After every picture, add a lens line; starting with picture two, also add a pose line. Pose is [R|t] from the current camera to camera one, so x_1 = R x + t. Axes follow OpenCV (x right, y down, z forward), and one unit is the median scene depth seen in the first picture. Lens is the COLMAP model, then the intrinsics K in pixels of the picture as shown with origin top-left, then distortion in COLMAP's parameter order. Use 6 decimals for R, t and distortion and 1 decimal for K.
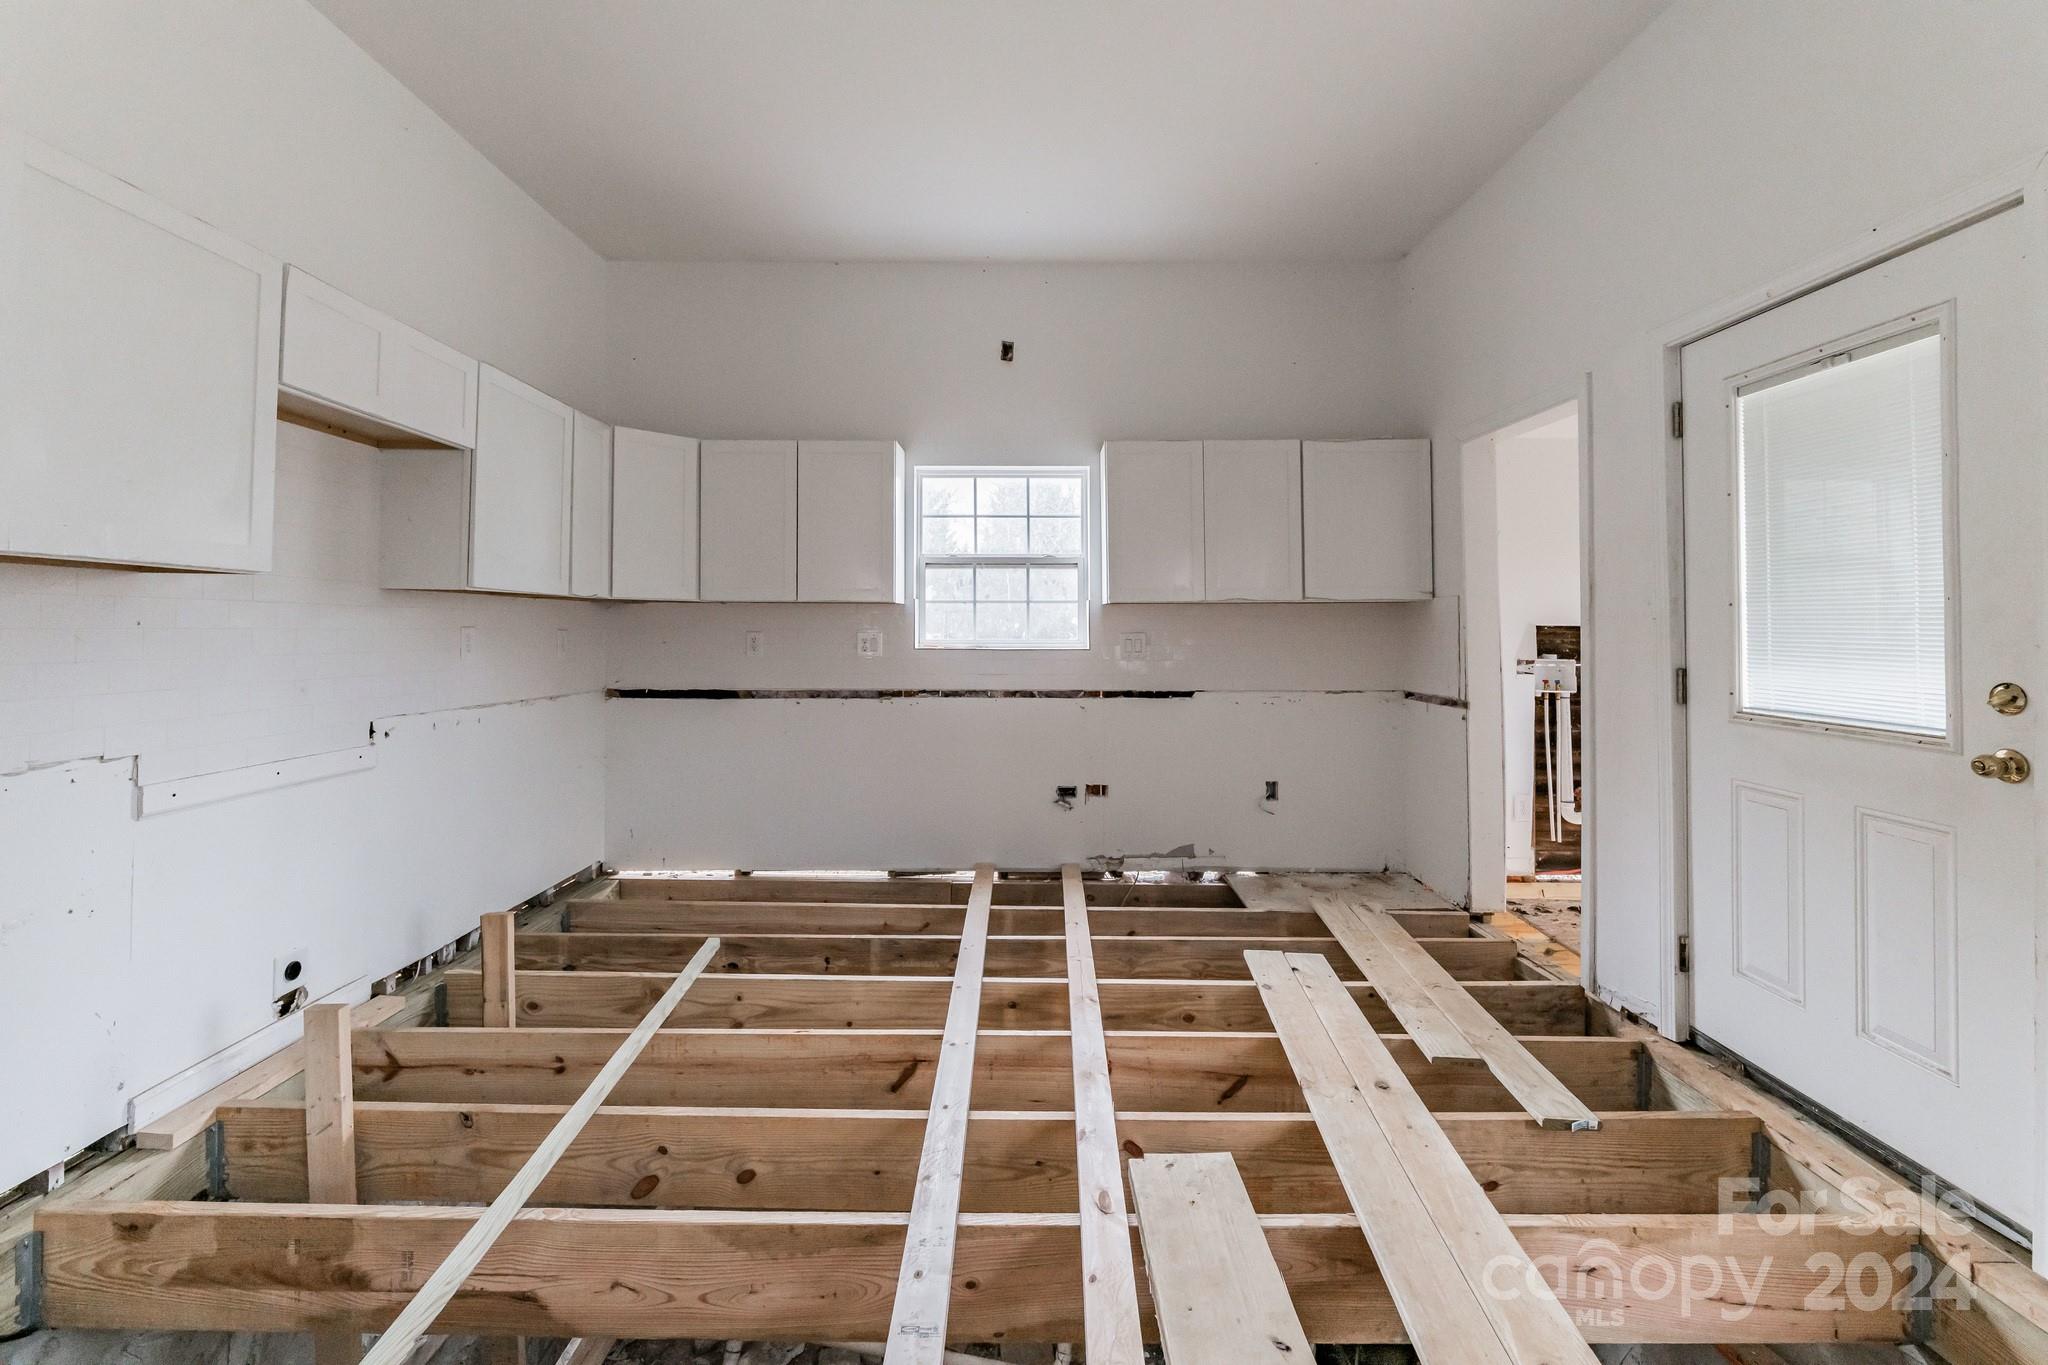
lens RADIAL K [[839.4, 0, 1087.8], [0, 839.4, 598.1], [0, 0, 1]] dist [-0.000899, 0.000033]
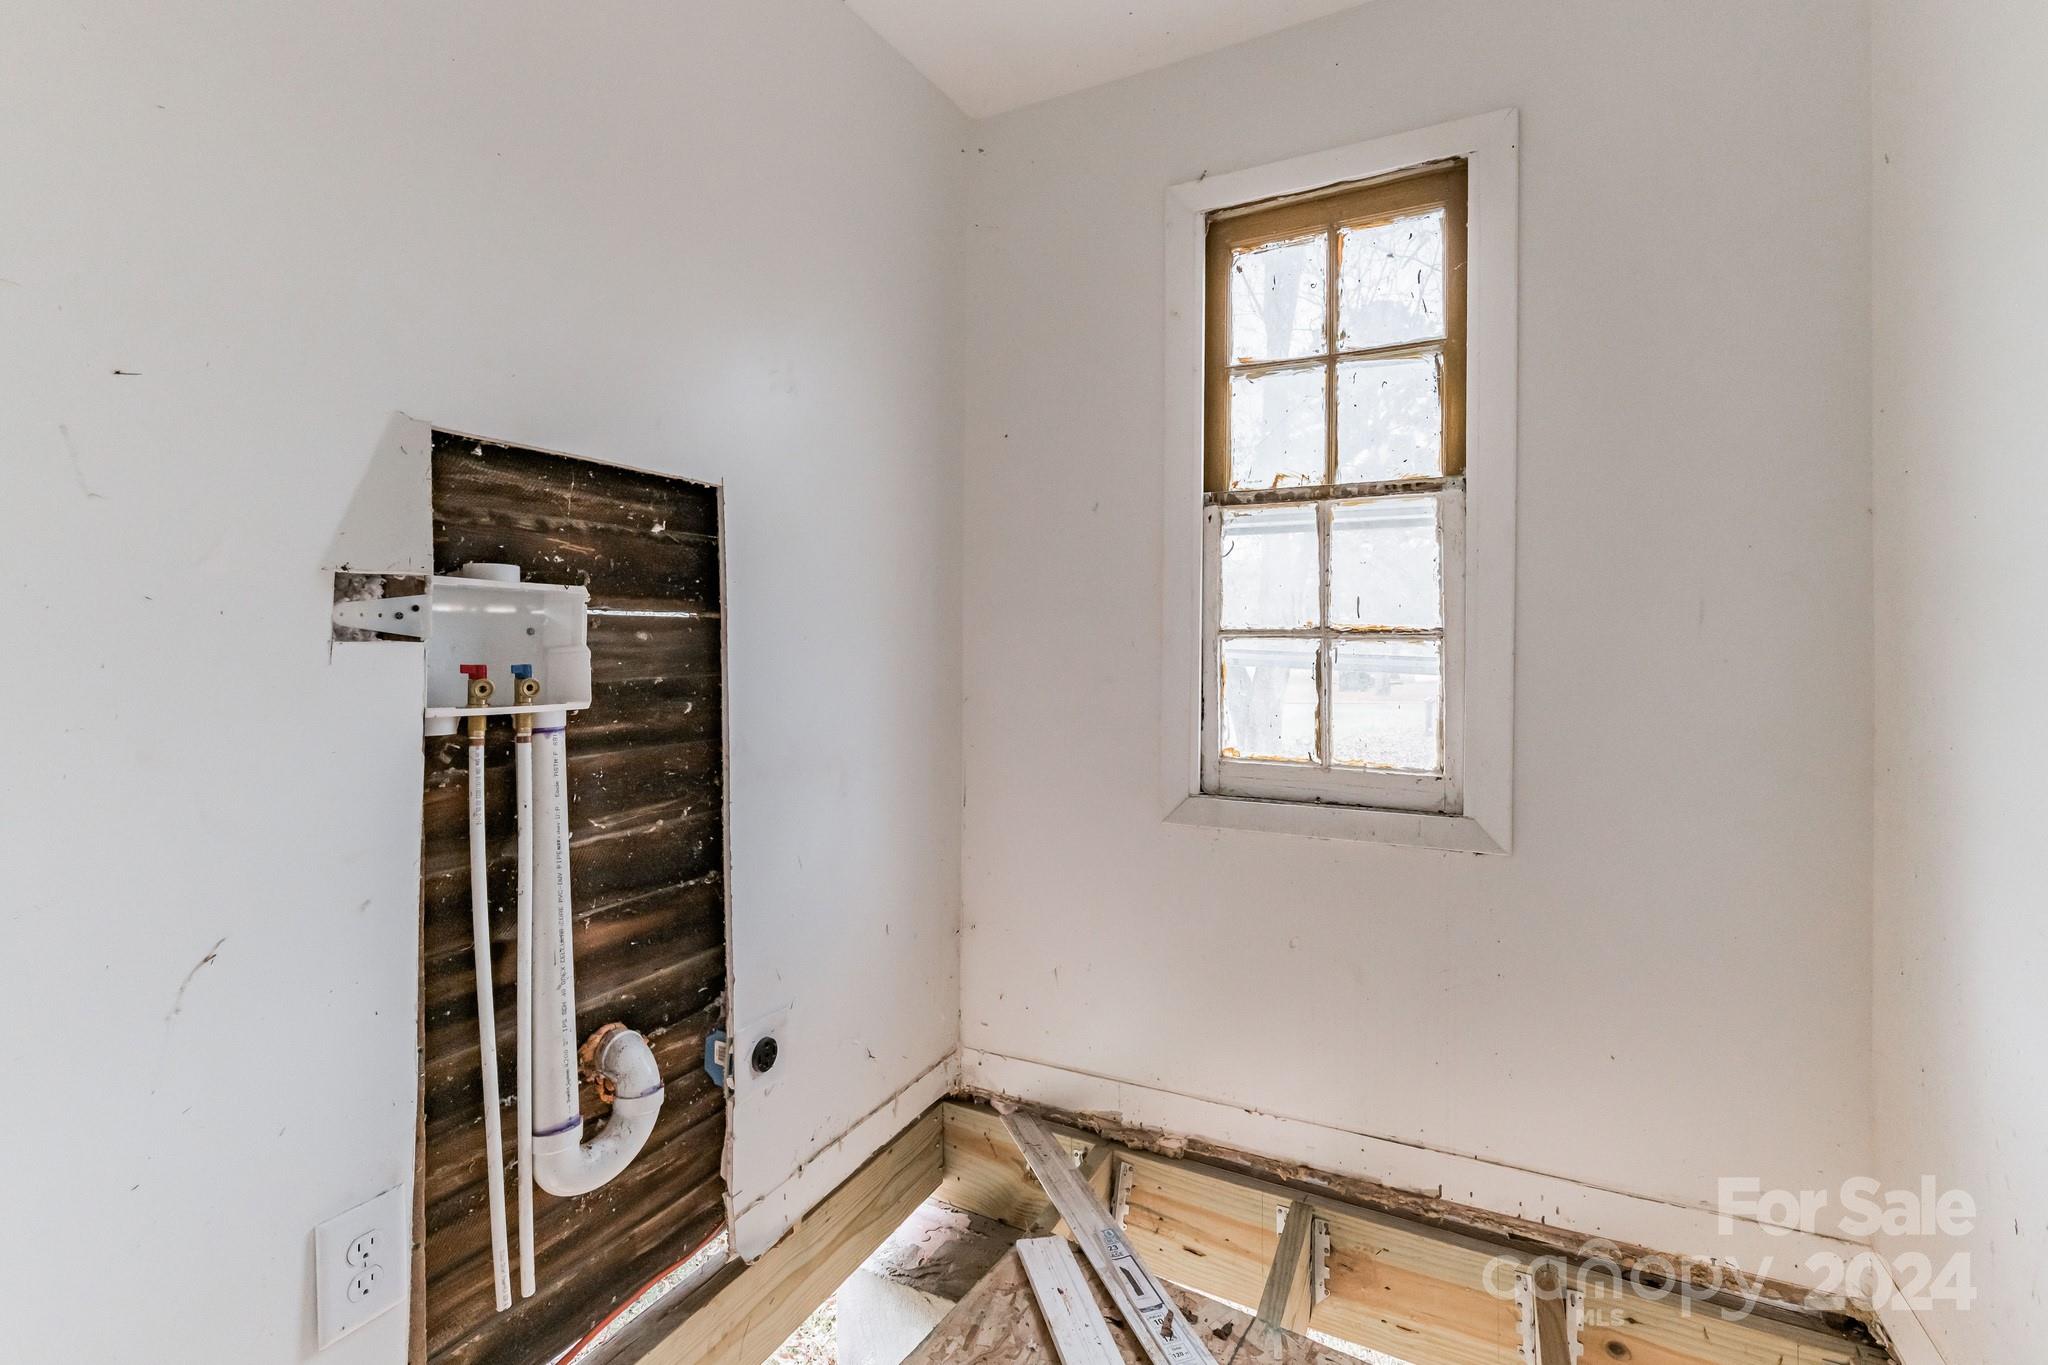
lens RADIAL K [[839.4, 0, 1035.4], [0, 839.4, 670.5], [0, 0, 1]] dist [-0.000899, 0.000033]
pose [[0.463545, -0.015605, 0.885936, 0.402111], [-0.027405, 0.999114, 0.031937, 0.086638], [-0.885649, -0.039083, 0.462707, 0.736945]]
